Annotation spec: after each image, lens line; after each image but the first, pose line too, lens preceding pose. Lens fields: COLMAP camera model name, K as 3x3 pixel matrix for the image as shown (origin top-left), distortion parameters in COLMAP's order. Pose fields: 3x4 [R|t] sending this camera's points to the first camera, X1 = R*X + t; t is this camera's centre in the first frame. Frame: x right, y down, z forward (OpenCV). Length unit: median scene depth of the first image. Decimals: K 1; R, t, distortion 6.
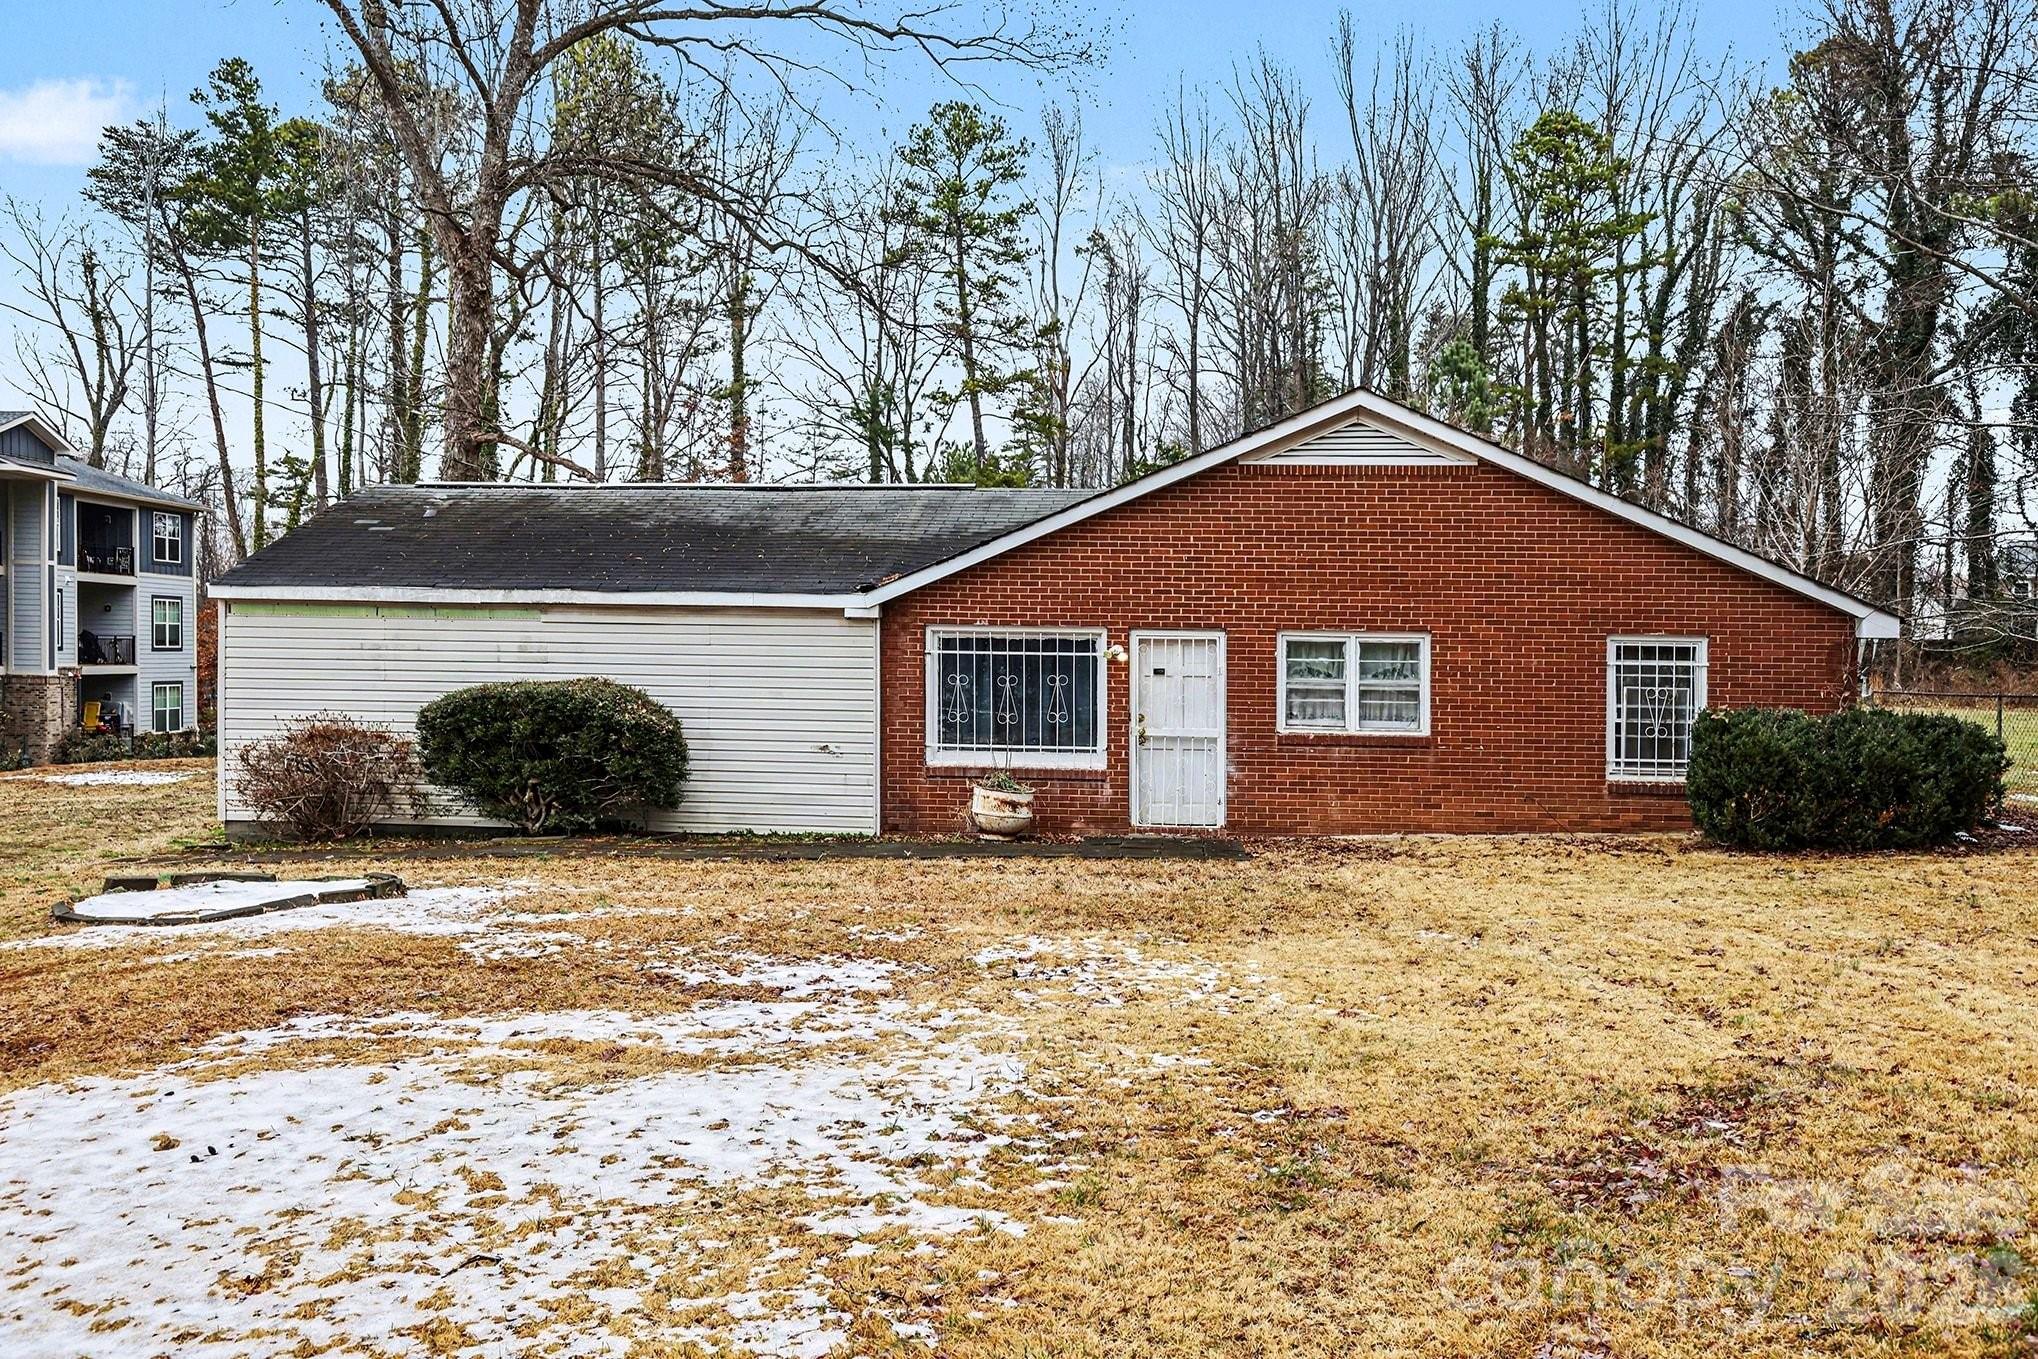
lens RADIAL K [[1590.0, 0, 1017.5], [0, 1590.0, 722.2], [0, 0, 1]] dist [0.025380, -0.001143]
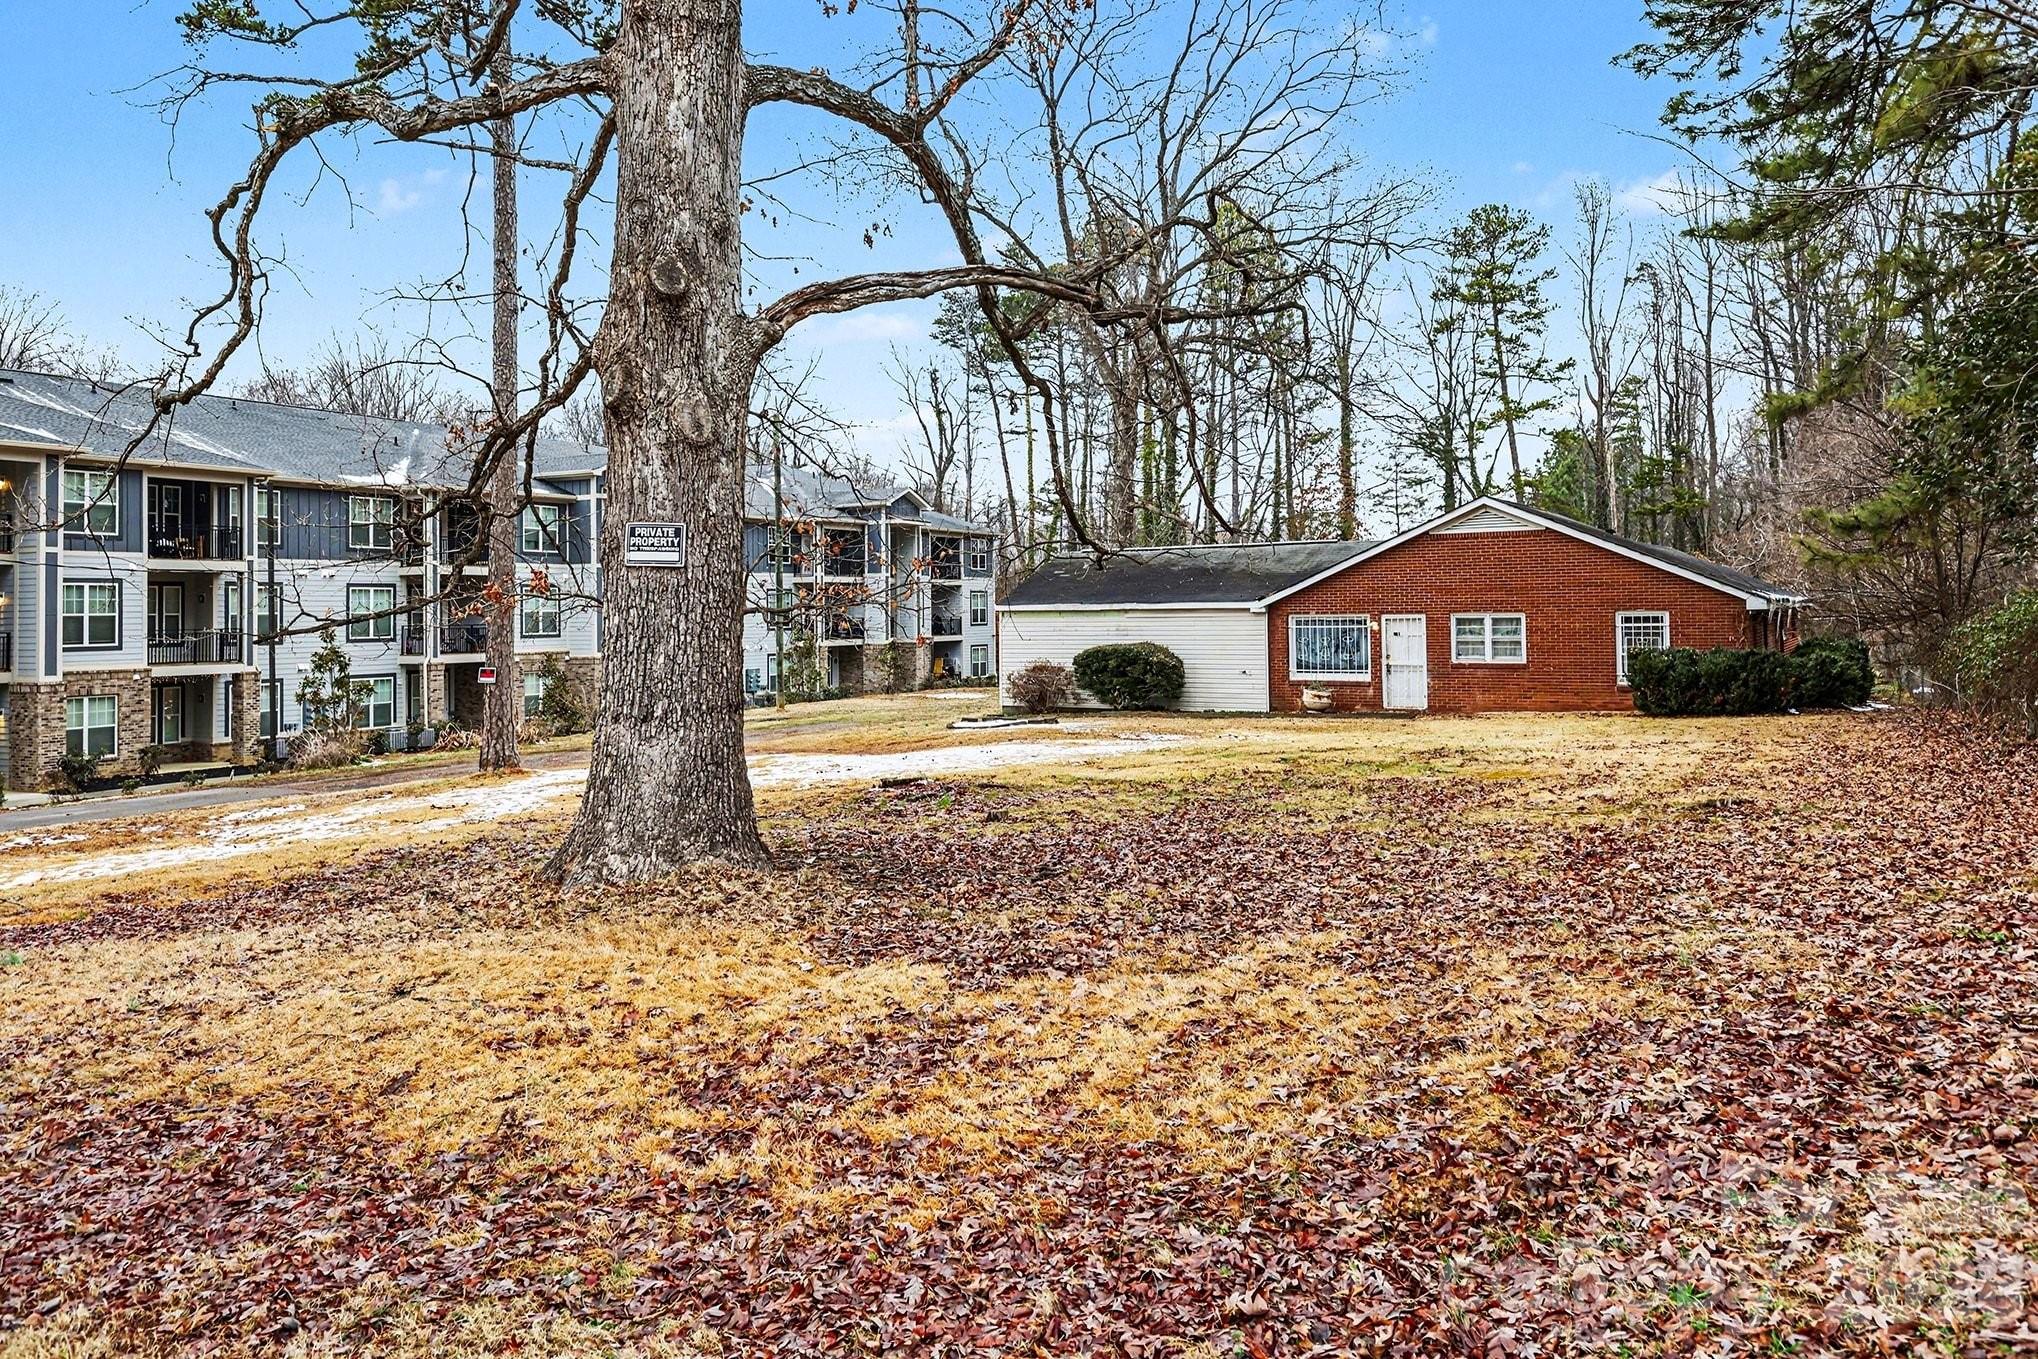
lens RADIAL K [[1590.0, 0, 1017.5], [0, 1590.0, 722.2], [0, 0, 1]] dist [0.025380, -0.001143]
pose [[0.894182, 0.005297, -0.447672, 0.574012], [0.007927, 0.999586, 0.027661, 0.021969], [0.447633, -0.028283, 0.893770, -1.081391]]
